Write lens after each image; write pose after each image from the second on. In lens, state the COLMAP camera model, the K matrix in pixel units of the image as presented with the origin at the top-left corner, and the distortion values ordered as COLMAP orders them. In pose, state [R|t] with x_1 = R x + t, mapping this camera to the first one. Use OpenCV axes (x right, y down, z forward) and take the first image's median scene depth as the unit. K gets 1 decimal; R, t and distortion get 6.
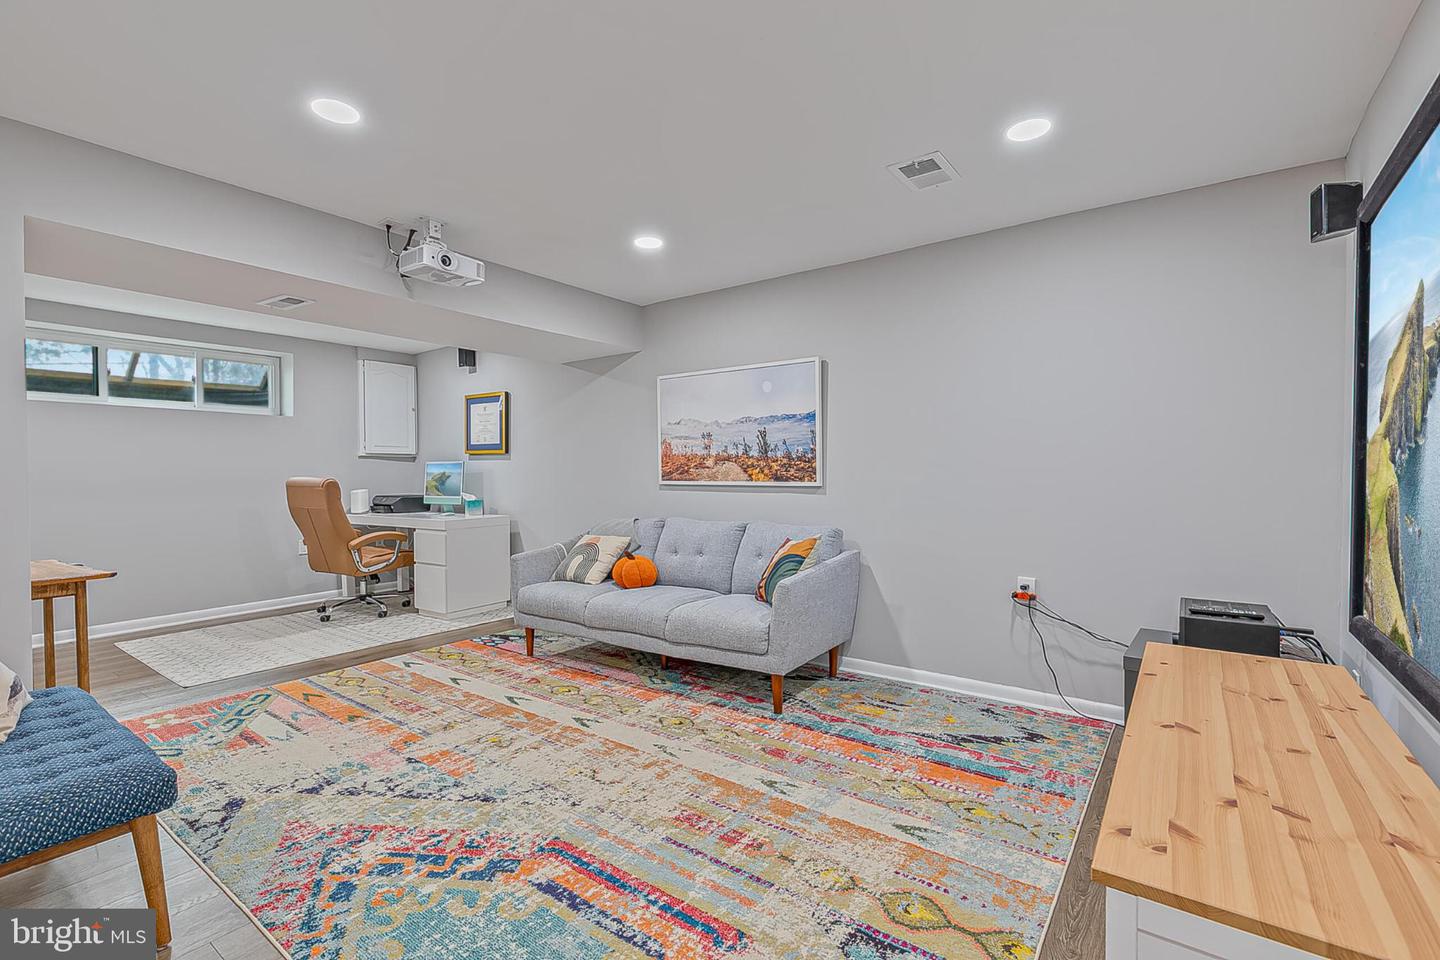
lens RADIAL K [[642.1, 0, 719.3], [0, 642.1, 479.9], [0, 0, 1]] dist [0.004124, -0.001088]
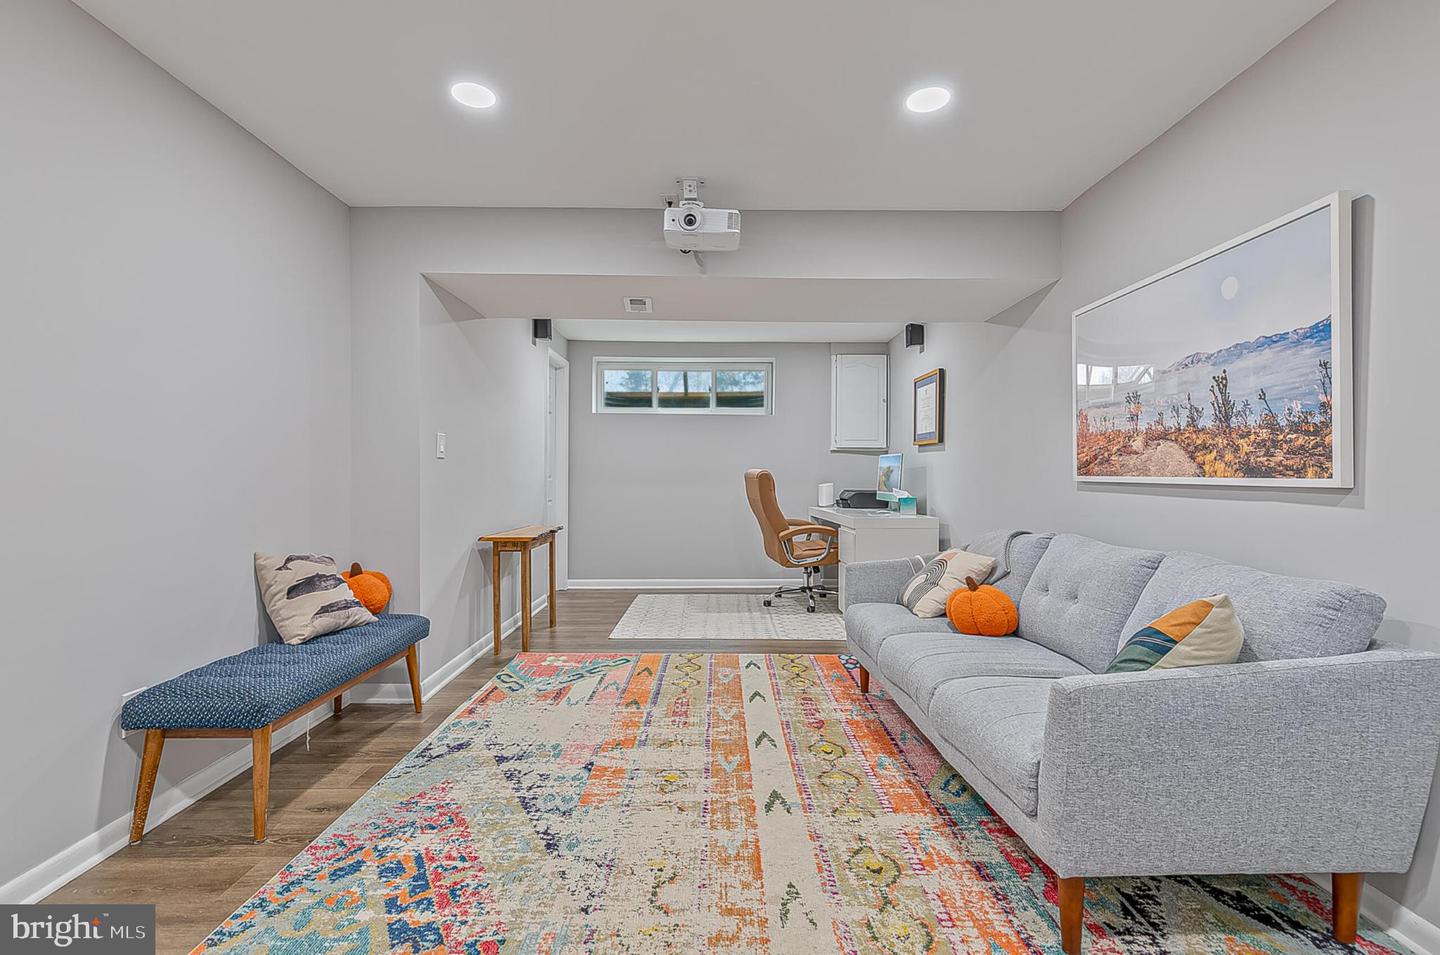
lens RADIAL K [[651.3, 0, 720.0], [0, 651.3, 477.5], [0, 0, 1]] dist [0.001248, -0.000416]
pose [[0.596923, 0.013372, -0.802187, 0.257325], [-0.018266, 0.999828, 0.003074, 0.009022], [0.802091, 0.012818, 0.597064, 0.393443]]
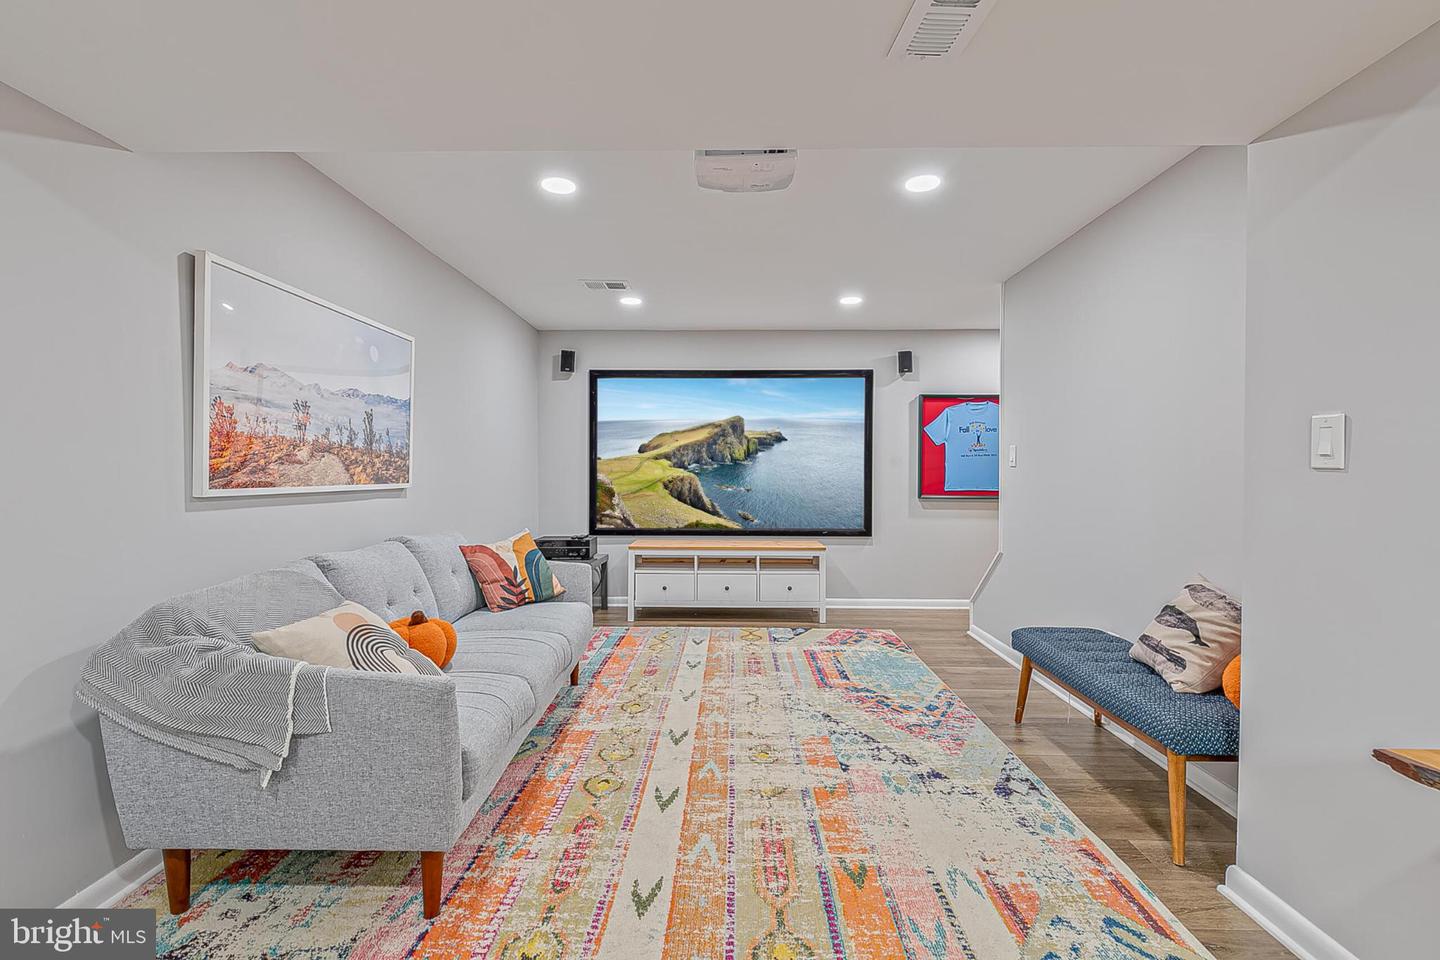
lens RADIAL K [[642.1, 0, 719.3], [0, 642.1, 479.9], [0, 0, 1]] dist [0.004124, -0.001088]
pose [[-0.574425, -0.007784, 0.818520, -0.780648], [0.009015, 0.999834, 0.015834, -0.010495], [-0.818508, 0.016474, -0.574259, 1.146526]]
